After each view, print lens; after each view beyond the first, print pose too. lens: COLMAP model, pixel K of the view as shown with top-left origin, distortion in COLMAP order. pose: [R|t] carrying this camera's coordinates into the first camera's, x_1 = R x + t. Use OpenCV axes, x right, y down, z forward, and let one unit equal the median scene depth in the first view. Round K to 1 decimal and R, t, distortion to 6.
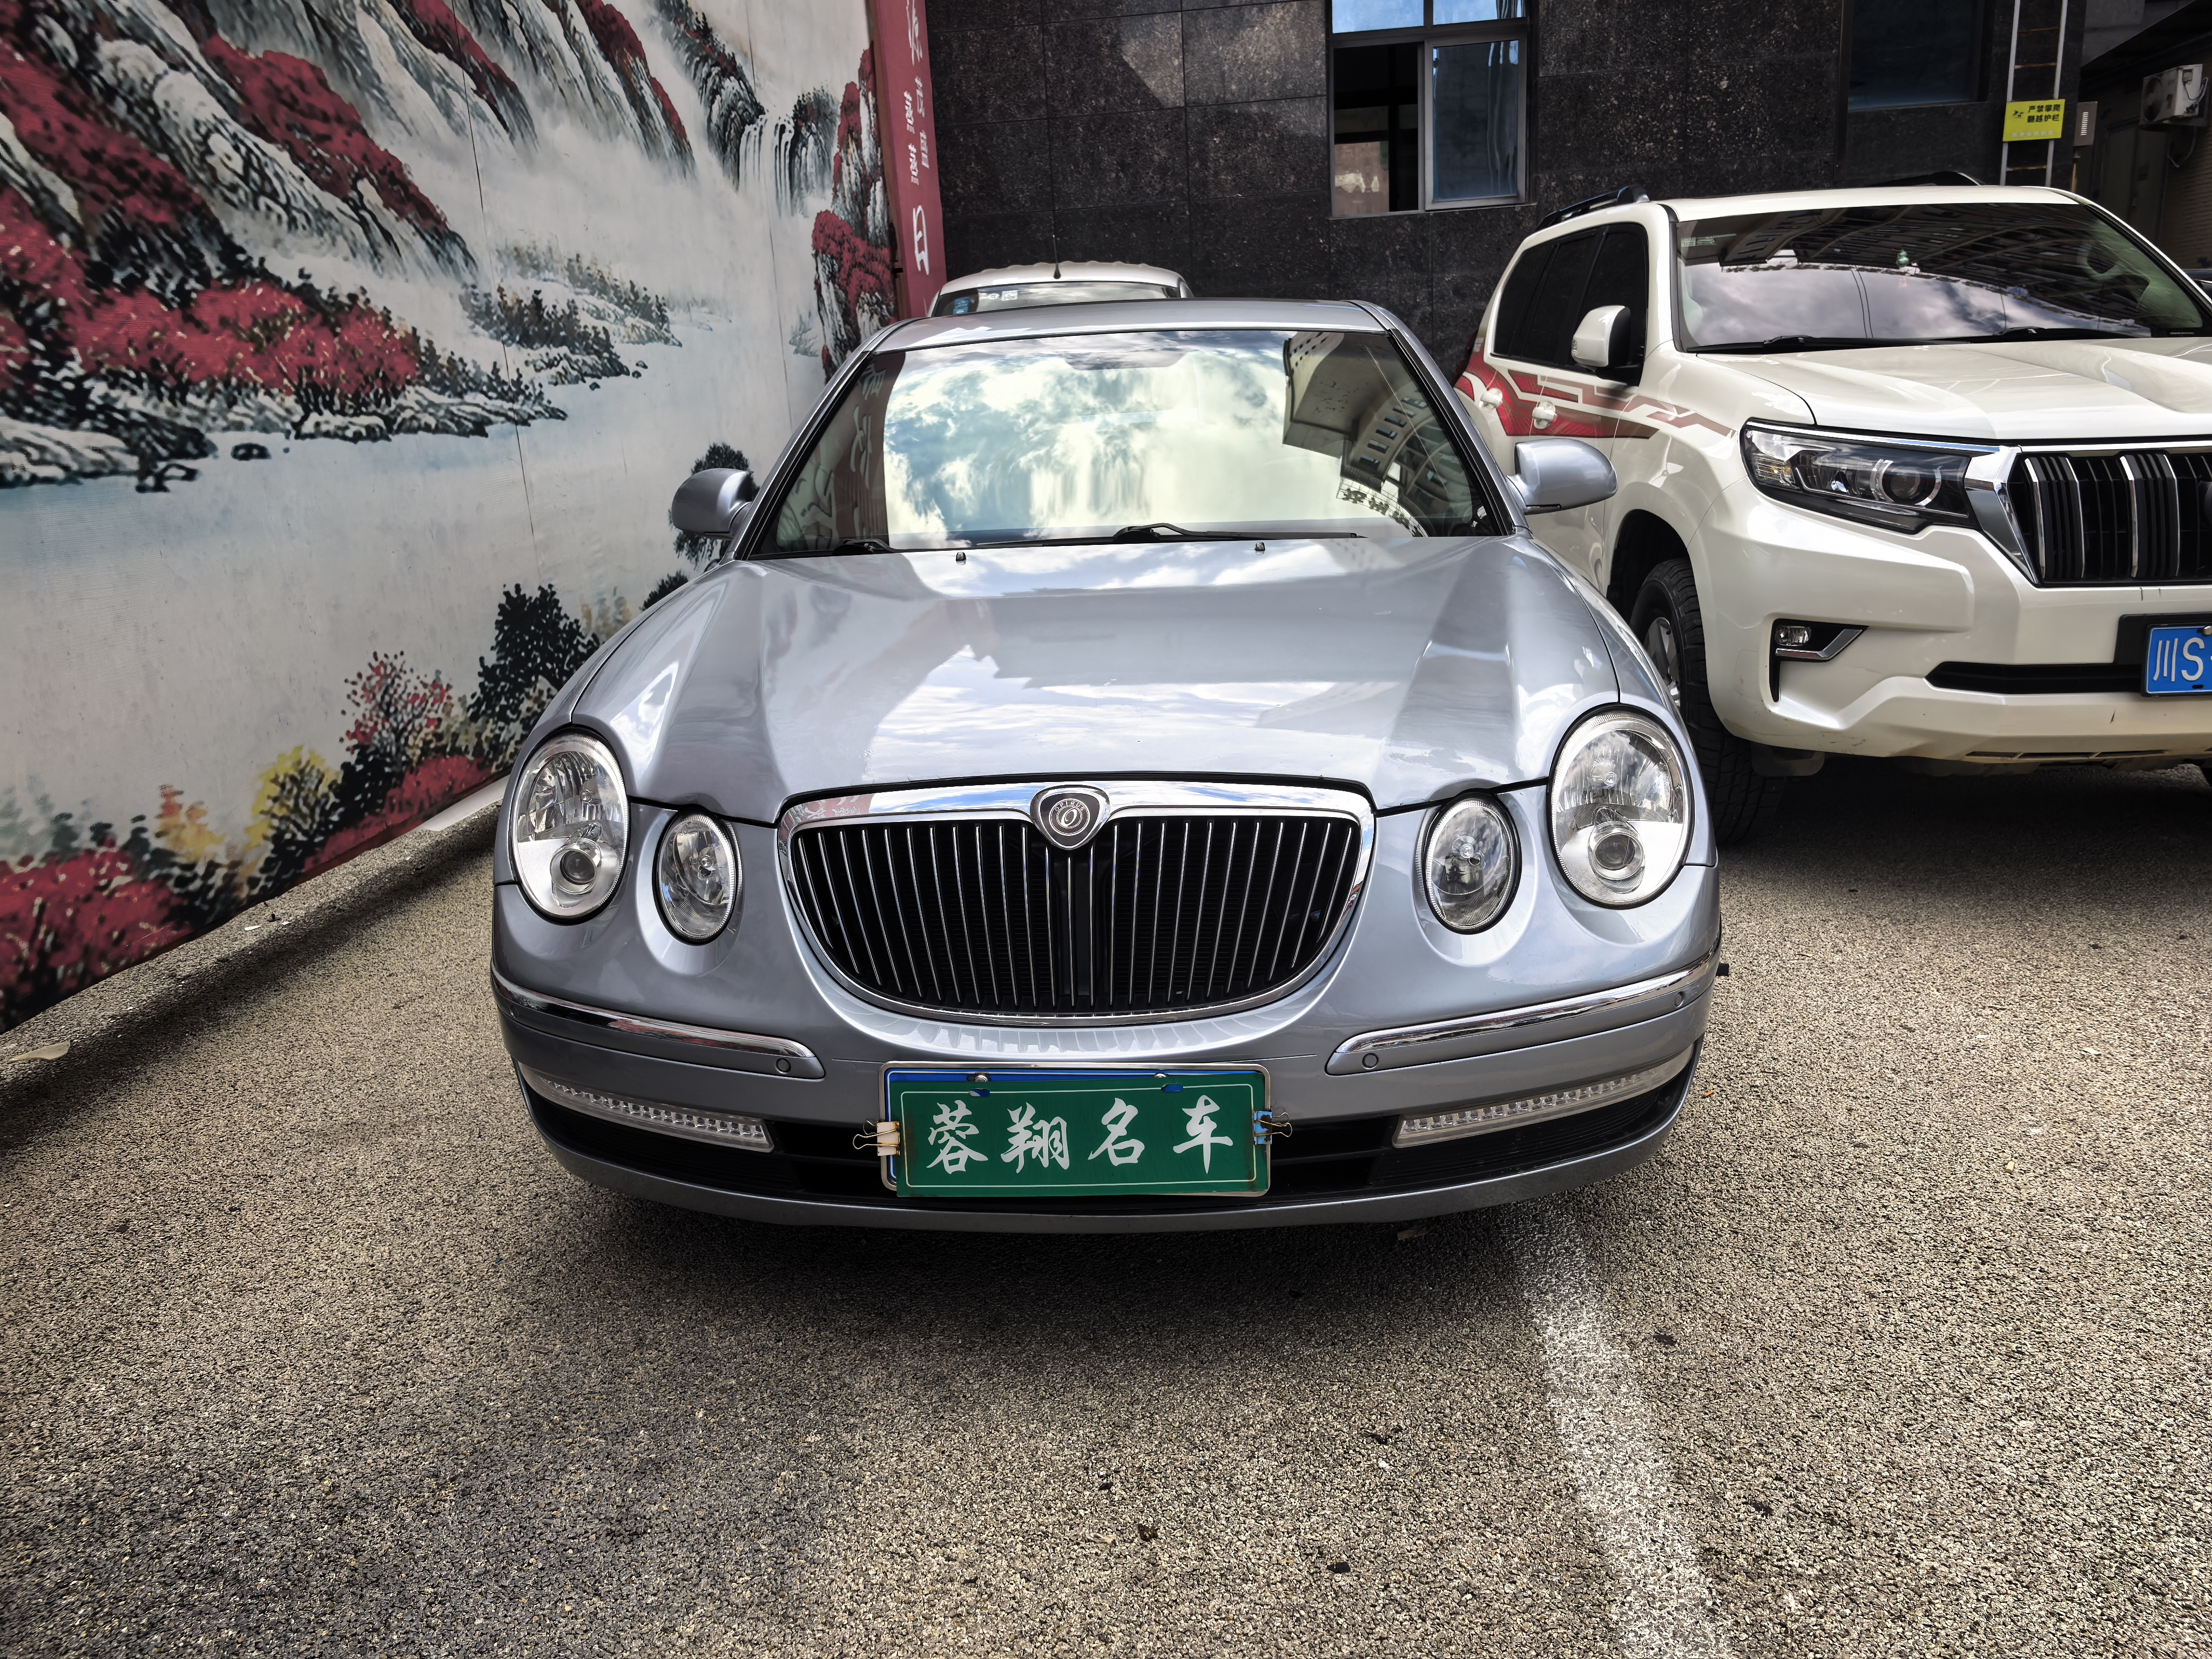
lens RADIAL K [[1591.1, 0, 1073.2], [0, 1591.1, 825.8], [0, 0, 1]] dist [0.013947, -0.005935]
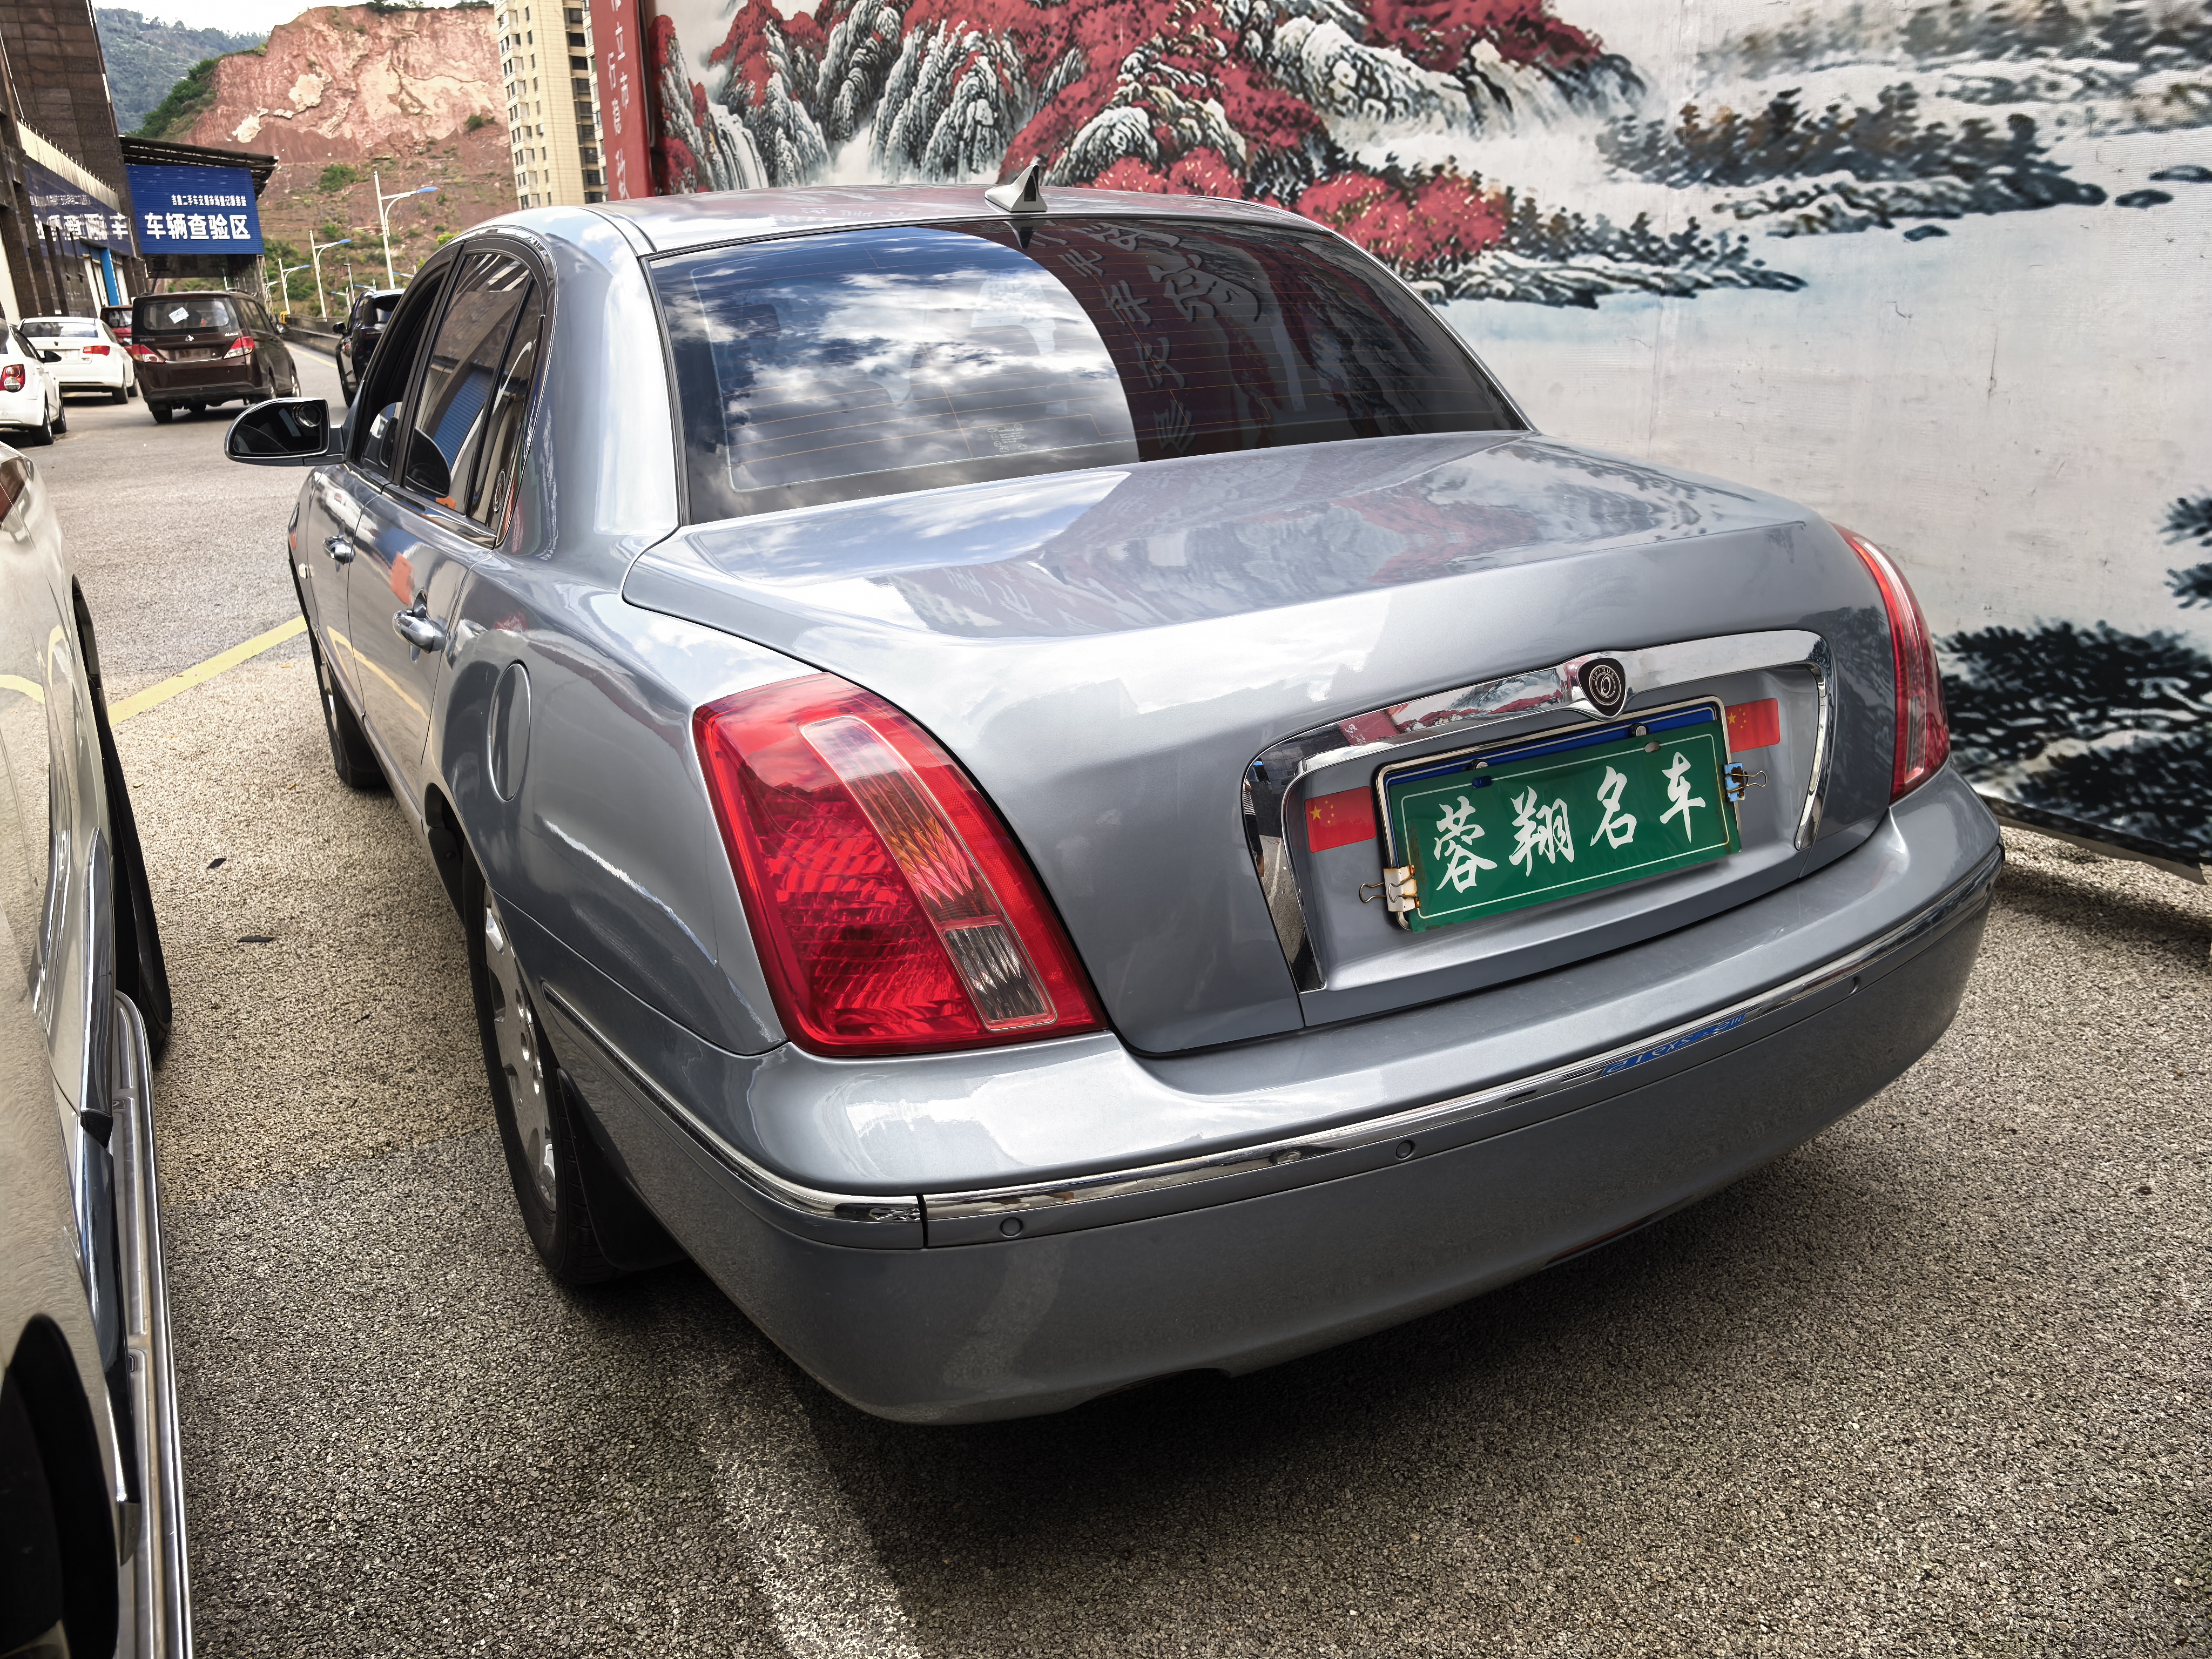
lens RADIAL K [[1591.1, 0, 1096.2], [0, 1591.1, 818.1], [0, 0, 1]] dist [0.013947, -0.005935]
pose [[-0.822812, 0.251395, -0.509687, 0.446775], [-0.080595, 0.836160, 0.542531, -0.593577], [0.562570, 0.487479, -0.667742, 2.020012]]
